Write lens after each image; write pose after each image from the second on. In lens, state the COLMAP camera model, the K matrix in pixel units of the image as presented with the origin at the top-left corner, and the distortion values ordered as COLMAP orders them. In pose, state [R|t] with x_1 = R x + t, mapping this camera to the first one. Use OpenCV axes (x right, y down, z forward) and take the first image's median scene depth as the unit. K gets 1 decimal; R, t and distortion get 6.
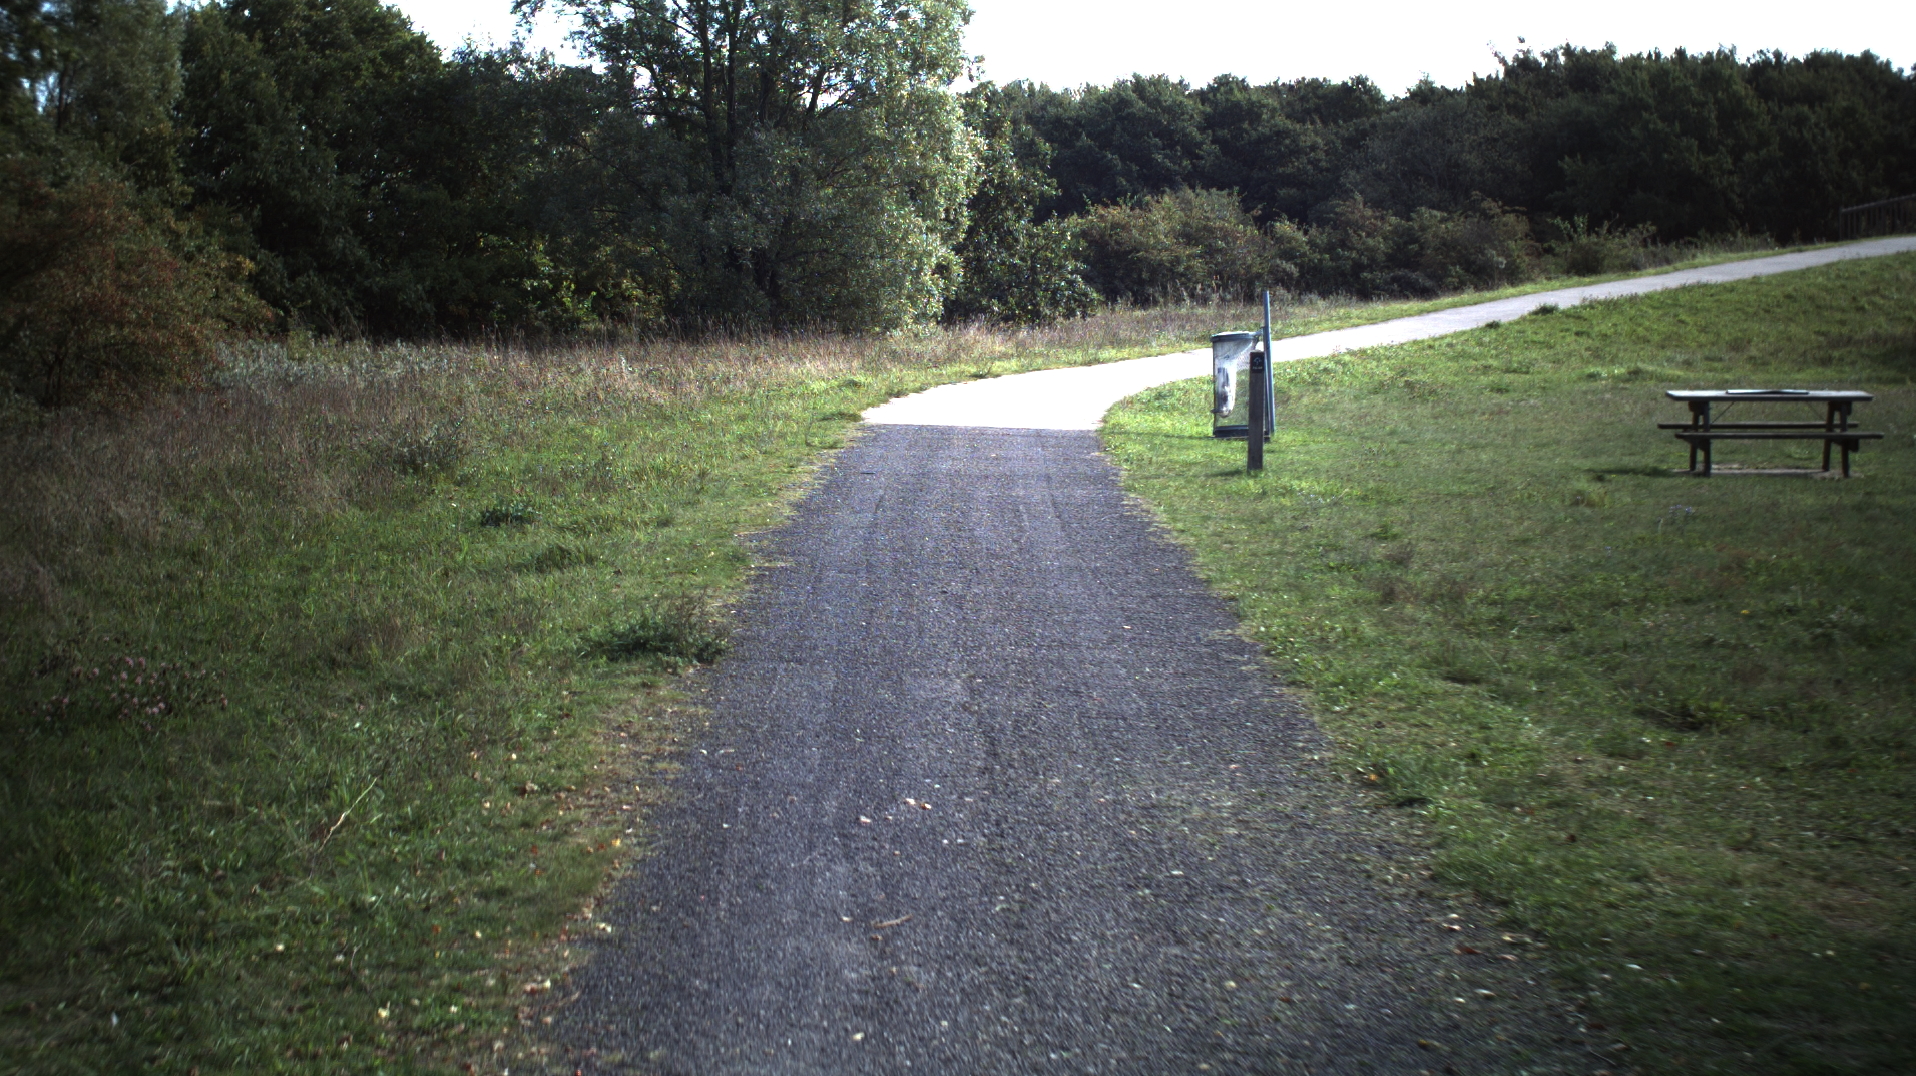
lens RADIAL K [[3483.1, 0, 964.5], [0, 3483.1, 550.5], [0, 0, 1]] dist [-0.263006, 0.000000]
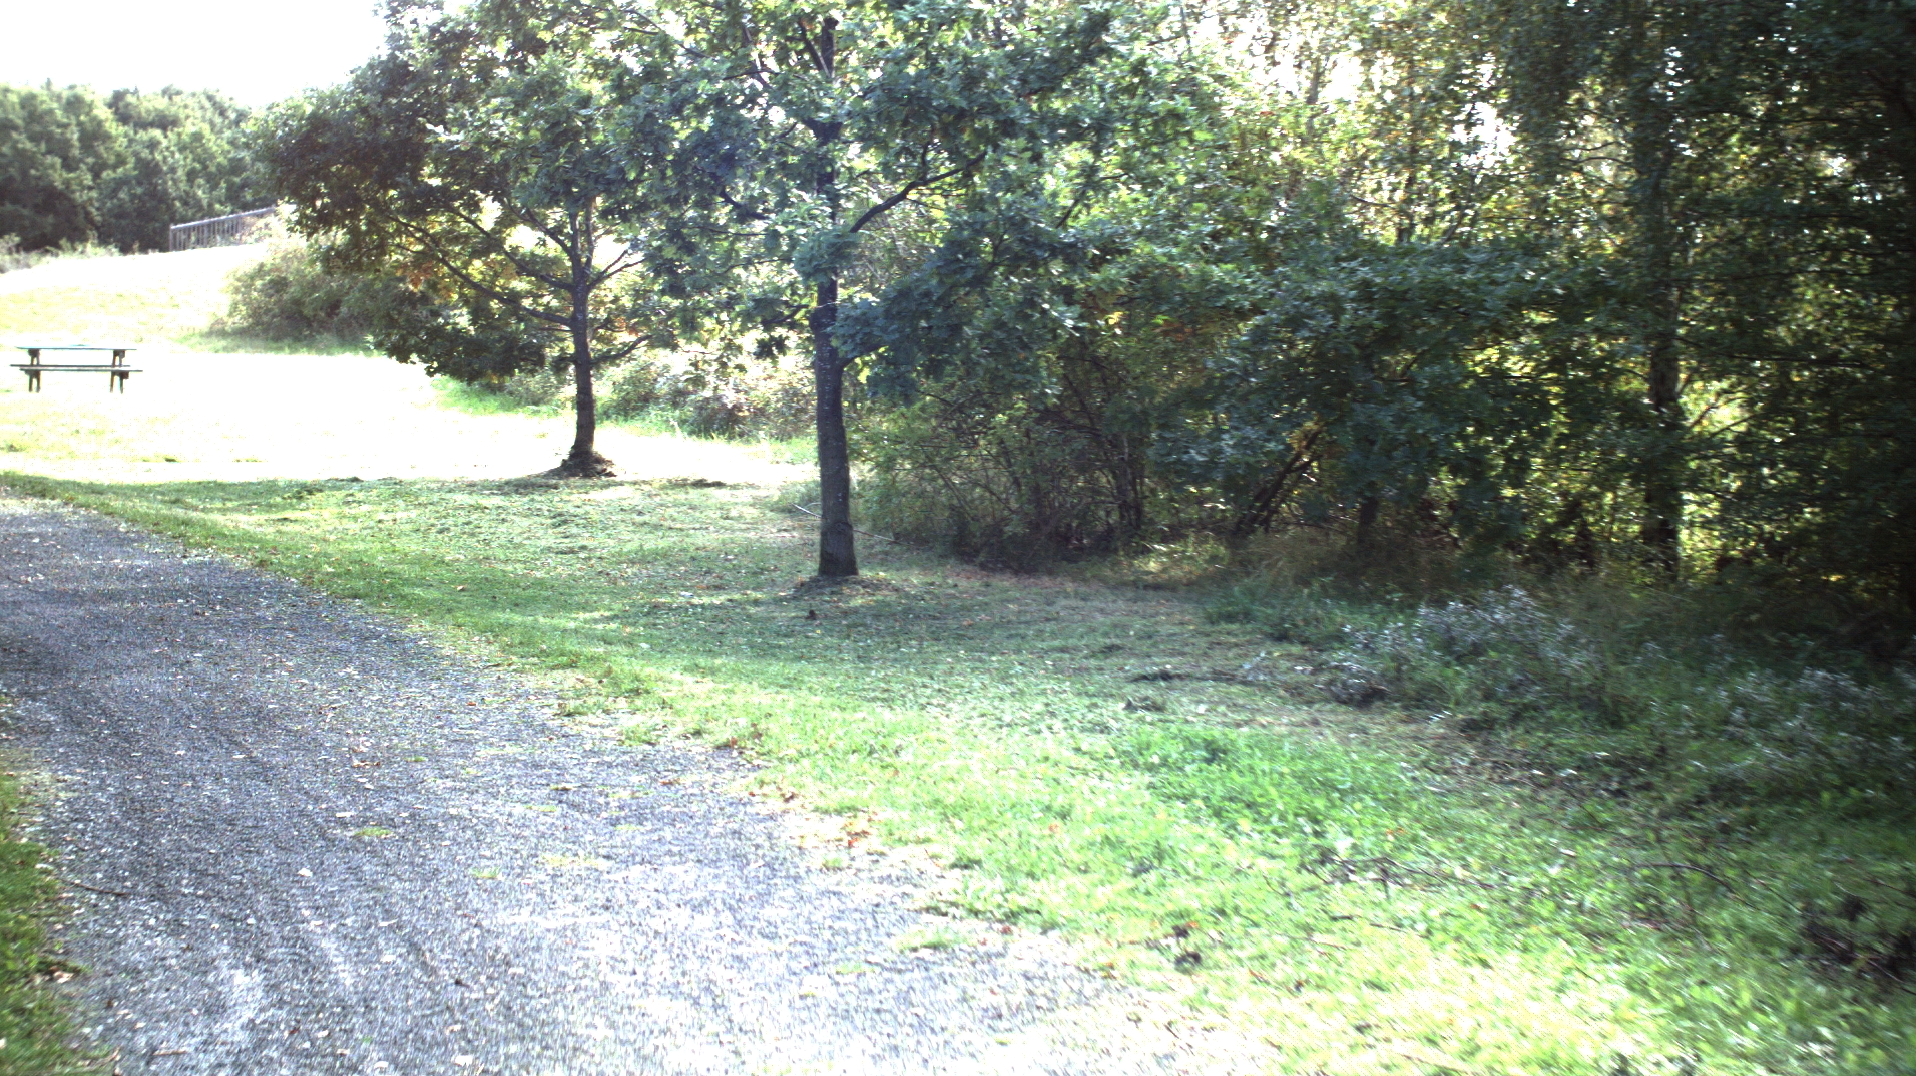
lens RADIAL K [[3483.1, 0, 963.1], [0, 3483.1, 545.3], [0, 0, 1]] dist [-0.263006, 0.000000]
pose [[0.892977, -0.001537, 0.450100, -0.051157], [0.003321, 0.999989, -0.003174, 0.023110], [-0.450091, 0.004329, 0.892972, -0.269228]]
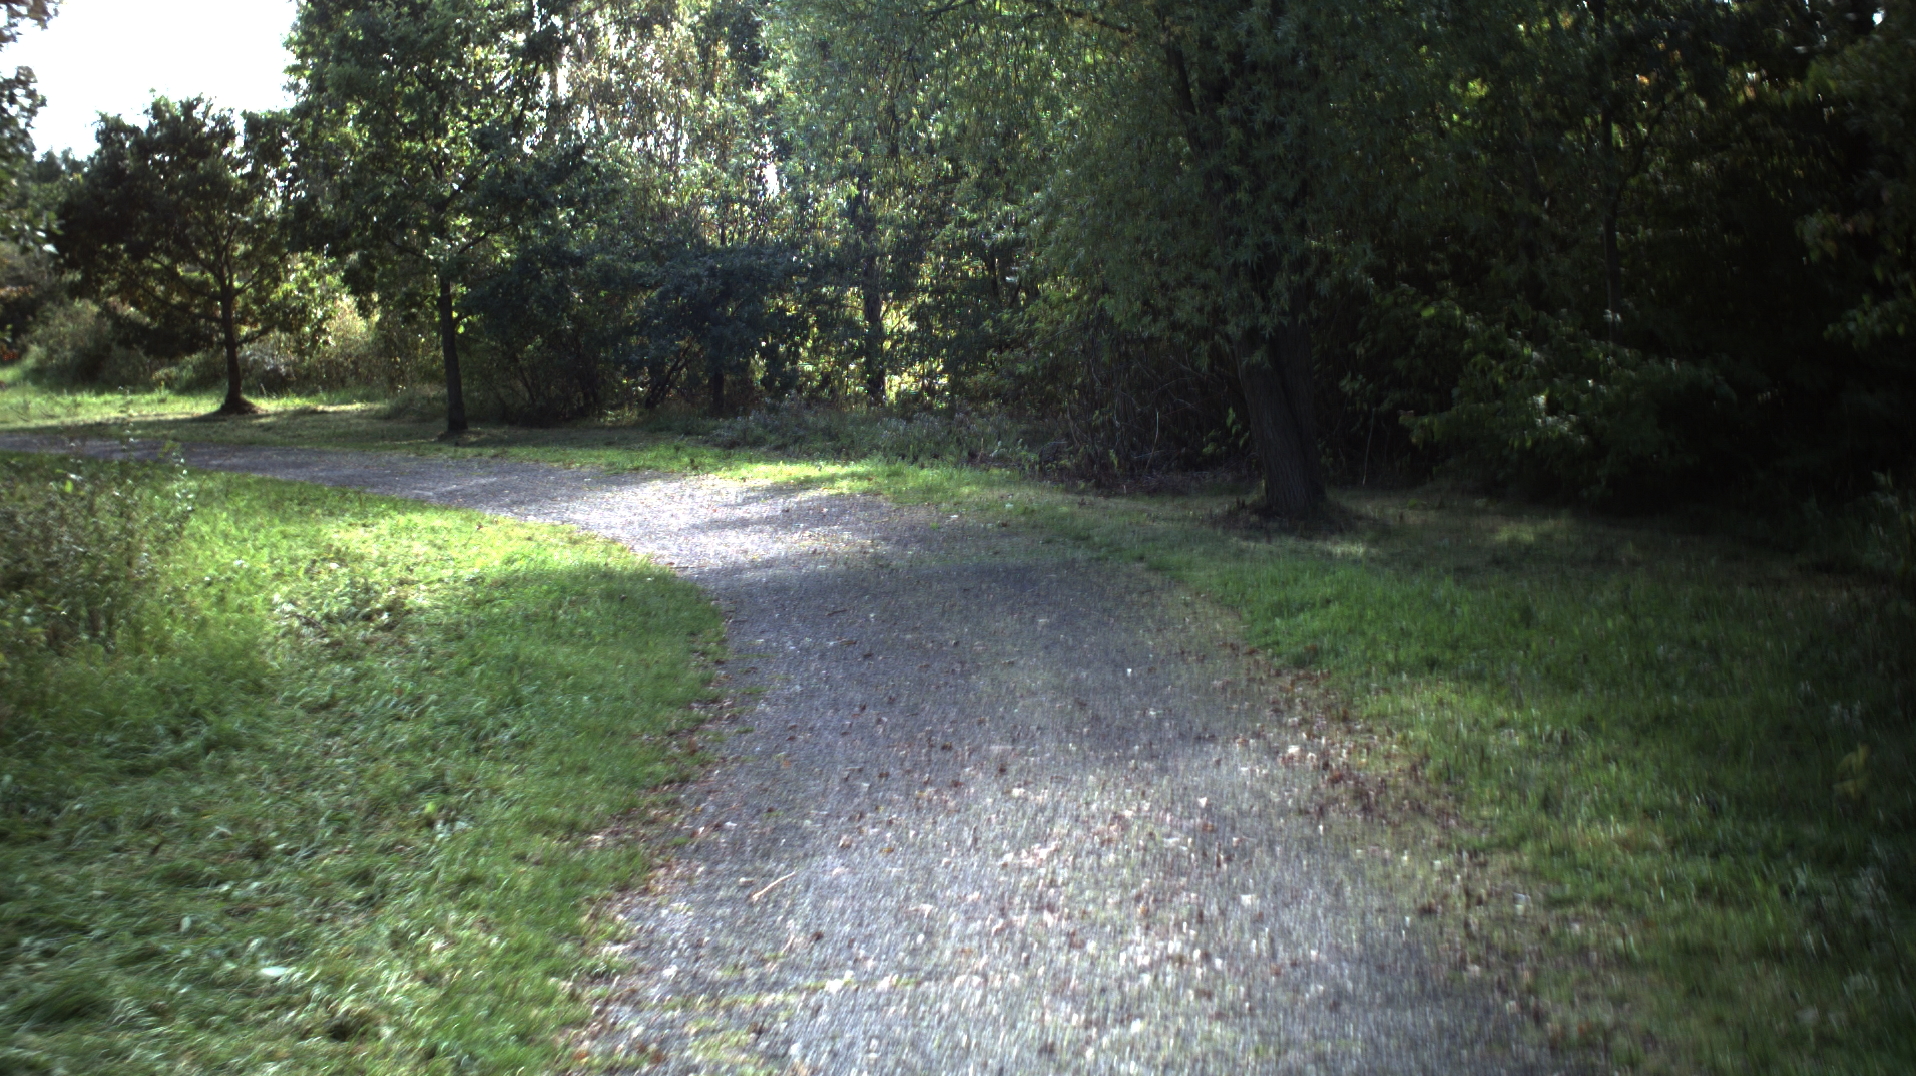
lens RADIAL K [[3483.1, 0, 958.7], [0, 3483.1, 525.4], [0, 0, 1]] dist [-0.263006, 0.000000]
pose [[0.785623, -0.055322, 0.616227, -0.208202], [0.070135, 0.997538, 0.000141, 0.044754], [-0.614717, 0.043108, 0.787568, -0.491952]]
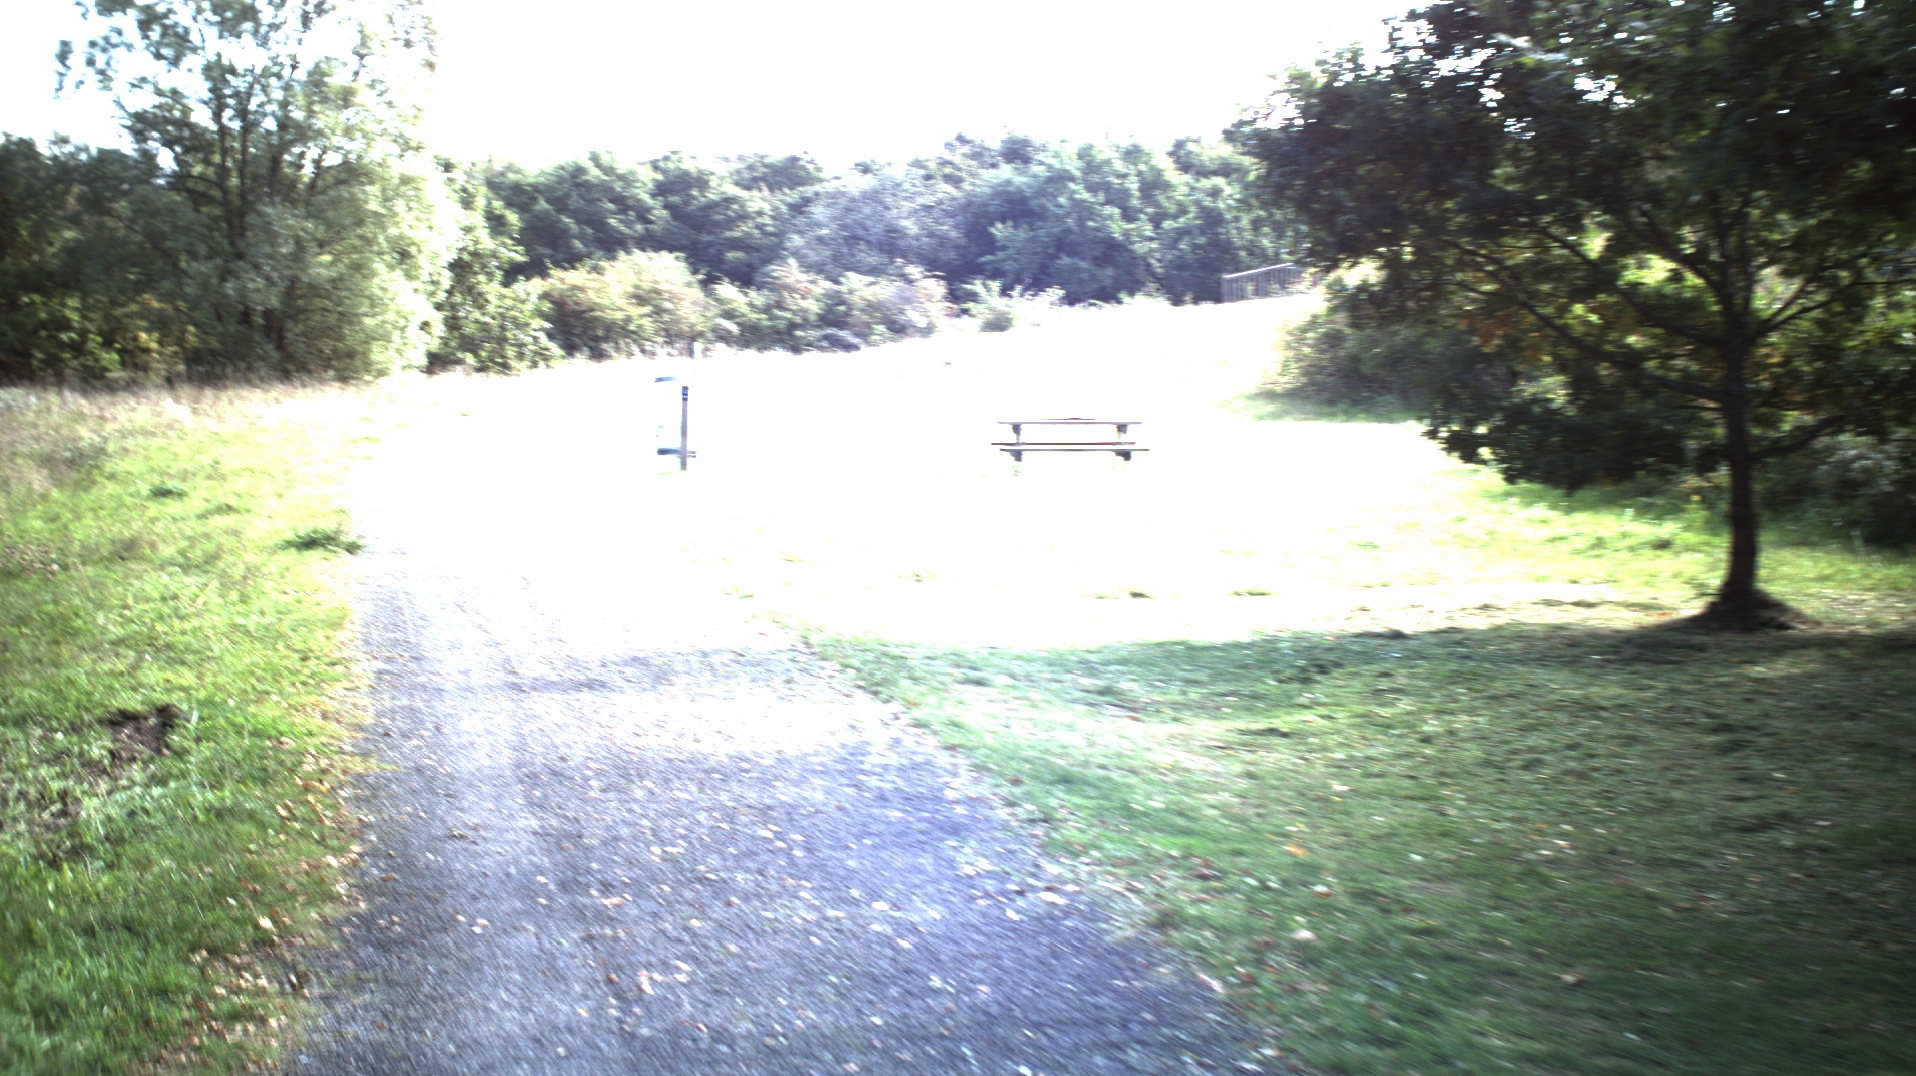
lens RADIAL K [[3483.1, 0, 961.8], [0, 3483.1, 547.3], [0, 0, 1]] dist [-0.263006, 0.000000]
pose [[0.987751, 0.000695, 0.156036, -0.008458], [0.002139, 0.999836, -0.017996, 0.011760], [-0.156023, 0.018109, 0.987587, -0.137908]]
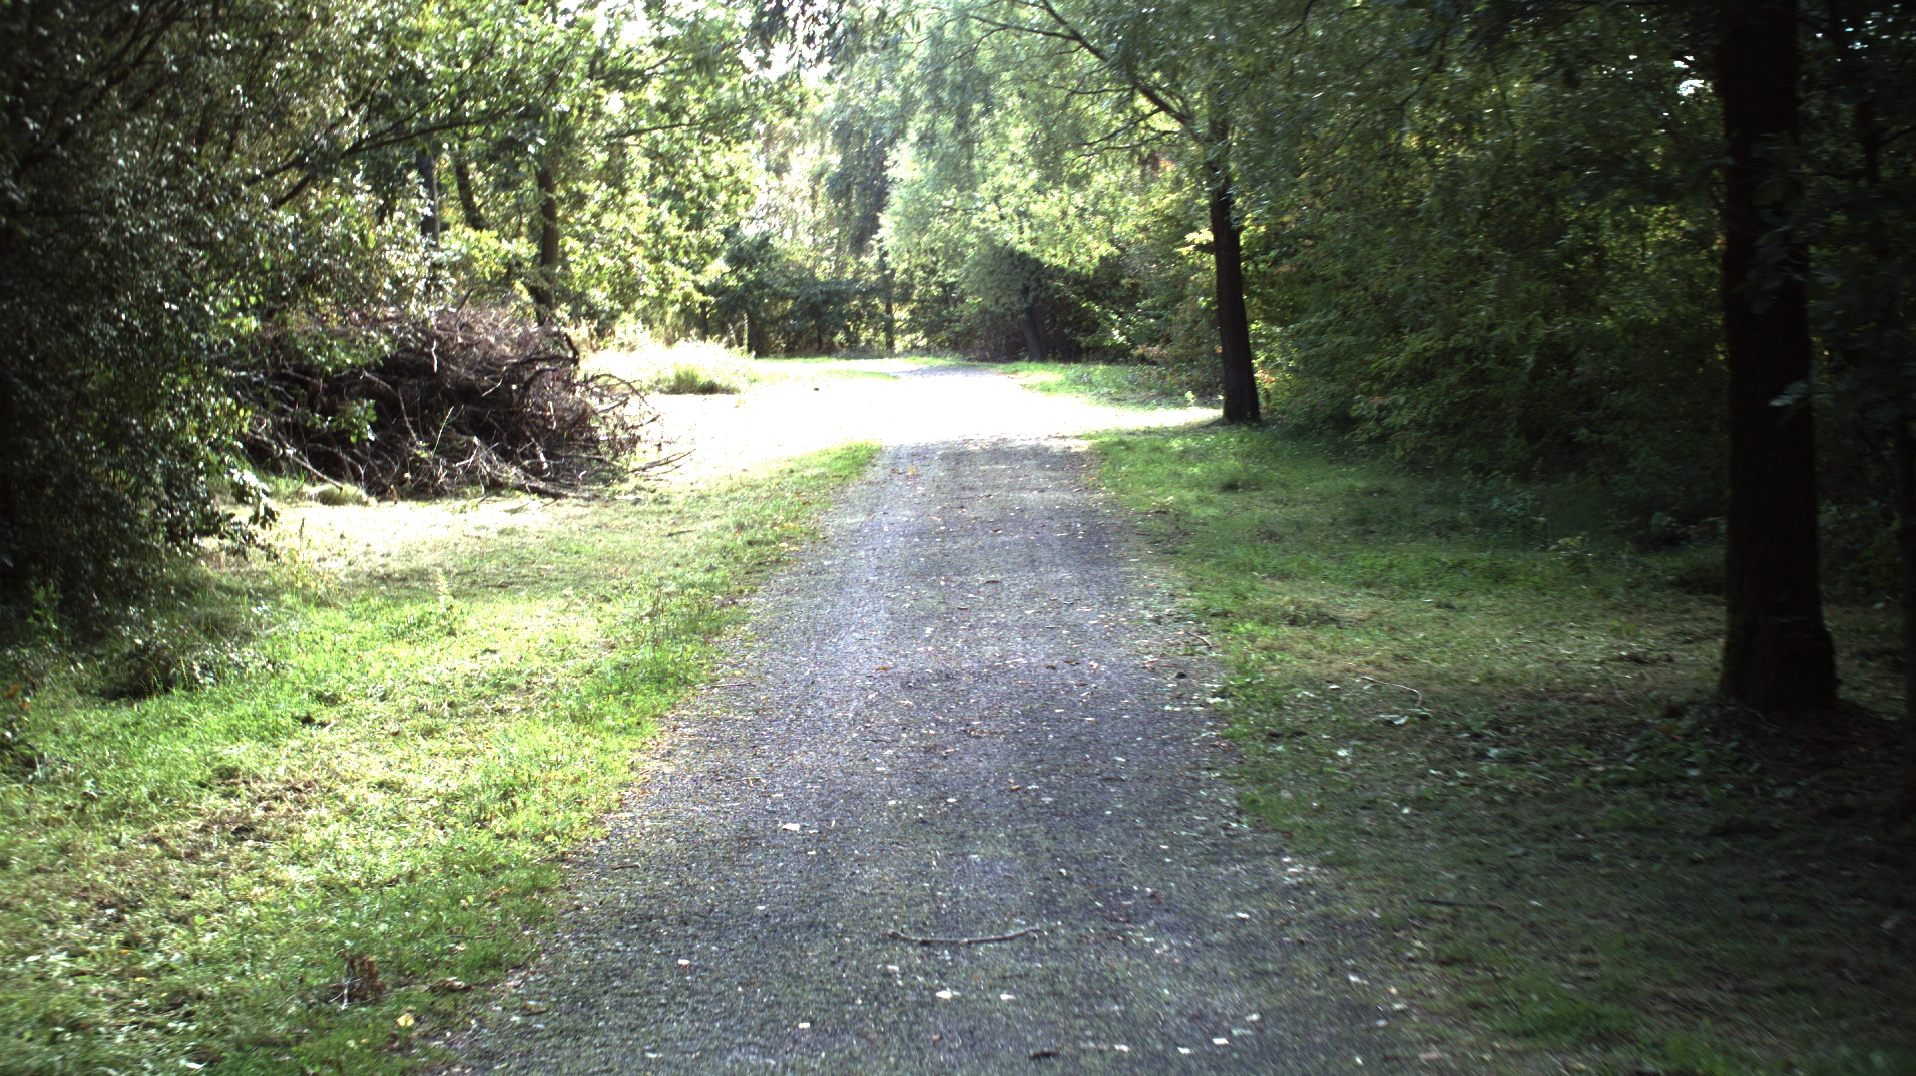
lens RADIAL K [[3483.1, 0, 999.9], [0, 3483.1, 465.6], [0, 0, 1]] dist [-0.263006, 0.000000]
pose [[0.767759, -0.033522, 0.639861, -0.639140], [0.062572, 0.997780, -0.022805, 0.095553], [-0.637676, 0.057546, 0.768152, -1.019901]]
